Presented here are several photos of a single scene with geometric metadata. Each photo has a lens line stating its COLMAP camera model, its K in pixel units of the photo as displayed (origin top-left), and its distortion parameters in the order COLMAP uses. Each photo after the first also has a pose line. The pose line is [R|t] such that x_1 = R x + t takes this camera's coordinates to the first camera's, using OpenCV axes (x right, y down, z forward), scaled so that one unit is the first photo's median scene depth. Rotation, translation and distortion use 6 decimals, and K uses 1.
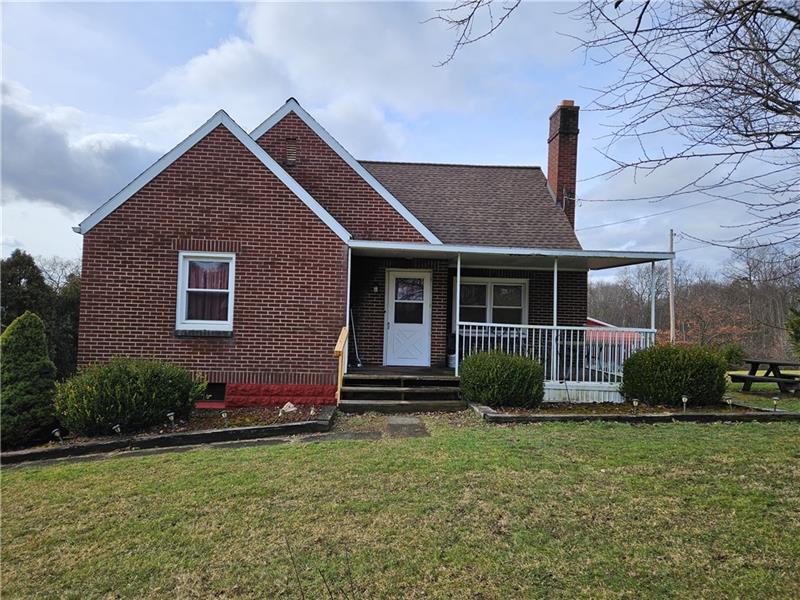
lens RADIAL K [[475.5, 0, 399.5], [0, 475.5, 302.4], [0, 0, 1]] dist [0.027337, -0.000337]
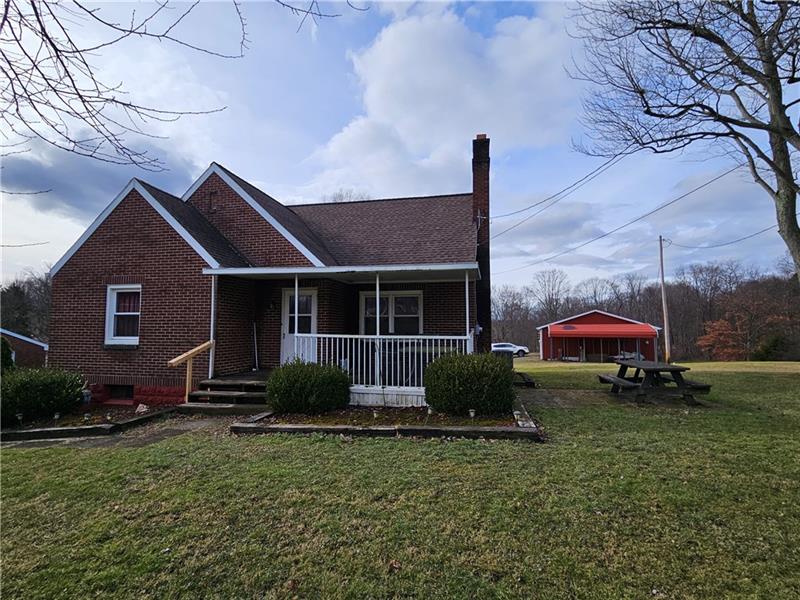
lens RADIAL K [[358.9, 0, 400.2], [0, 358.9, 294.4], [0, 0, 1]] dist [-0.002519, 0.000093]
pose [[0.975155, -0.048063, -0.216245, 0.542358], [0.039243, 0.998220, -0.044900, -0.004659], [0.218019, 0.035298, 0.975306, 0.200829]]
